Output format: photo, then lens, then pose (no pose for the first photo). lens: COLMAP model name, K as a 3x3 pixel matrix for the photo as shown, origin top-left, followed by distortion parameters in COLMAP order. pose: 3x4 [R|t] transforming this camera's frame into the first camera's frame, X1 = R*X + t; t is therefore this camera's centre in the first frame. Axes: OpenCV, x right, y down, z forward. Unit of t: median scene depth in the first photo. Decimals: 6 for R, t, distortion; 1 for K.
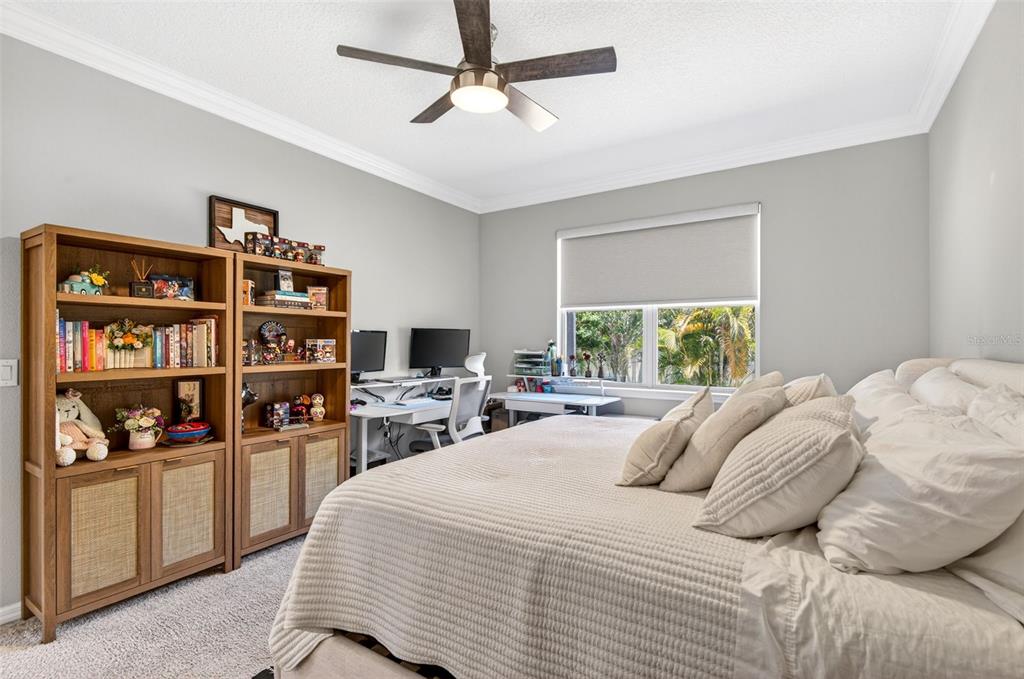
lens RADIAL K [[474.2, 0, 513.2], [0, 474.2, 341.6], [0, 0, 1]] dist [0.000501, 0.000075]
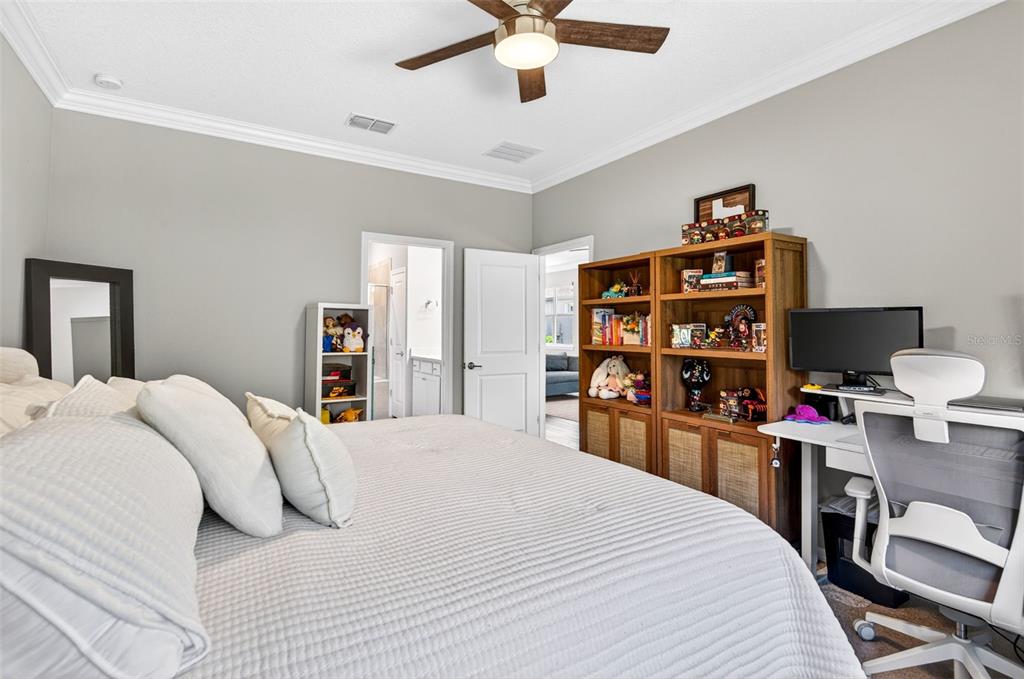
lens RADIAL K [[482.1, 0, 513.6], [0, 482.1, 313.1], [0, 0, 1]] dist [0.000100, 0.000023]
pose [[-0.431934, -0.025261, -0.901551, 0.573601], [0.003797, 0.999548, -0.029826, 0.000827], [0.901897, -0.016306, -0.431643, 1.054333]]
